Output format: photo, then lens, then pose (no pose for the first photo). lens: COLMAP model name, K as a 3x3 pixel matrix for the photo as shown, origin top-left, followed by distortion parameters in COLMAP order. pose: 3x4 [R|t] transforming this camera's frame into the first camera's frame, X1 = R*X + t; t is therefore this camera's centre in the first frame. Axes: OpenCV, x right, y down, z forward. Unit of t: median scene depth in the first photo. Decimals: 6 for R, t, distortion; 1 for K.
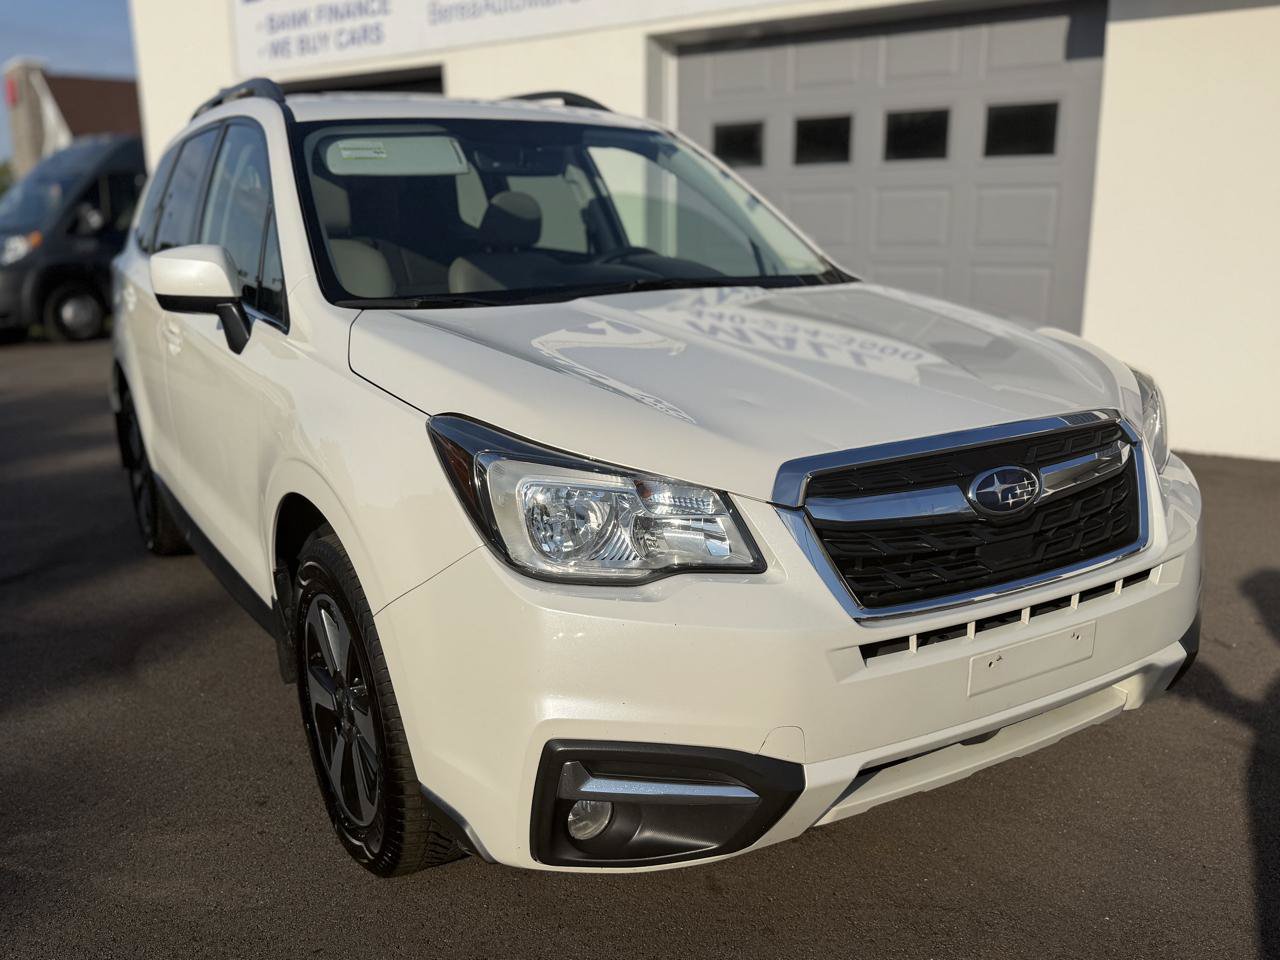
lens RADIAL K [[978.0, 0, 640.9], [0, 978.0, 486.2], [0, 0, 1]] dist [0.005173, -0.009923]
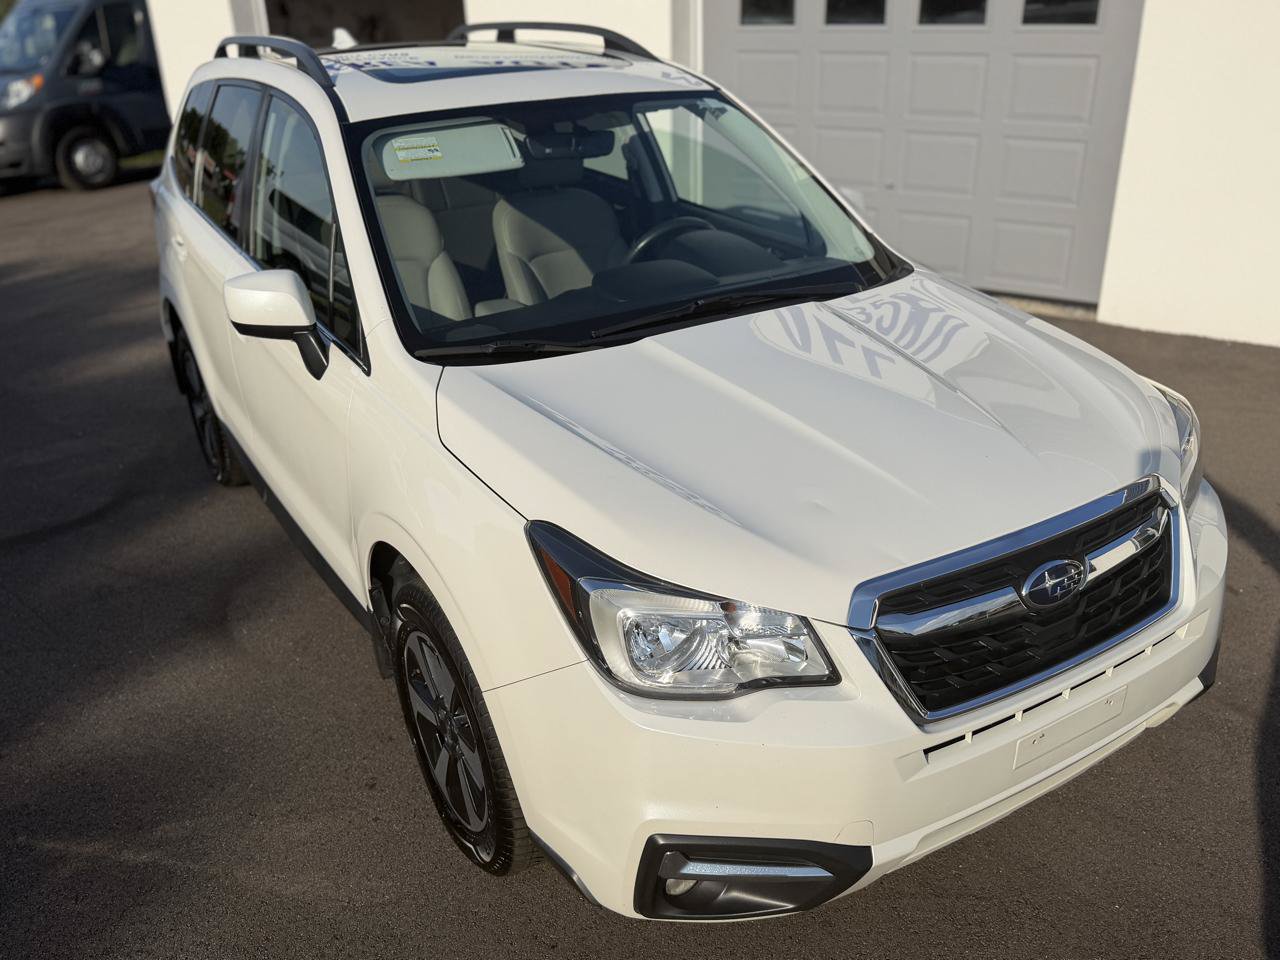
lens RADIAL K [[954.4, 0, 653.5], [0, 954.4, 436.7], [0, 0, 1]] dist [0.055005, -0.073836]
pose [[0.999900, -0.013980, 0.002210, -0.066604], [0.013365, 0.983982, 0.177769, -0.304261], [-0.004660, -0.177722, 0.984070, -0.026331]]
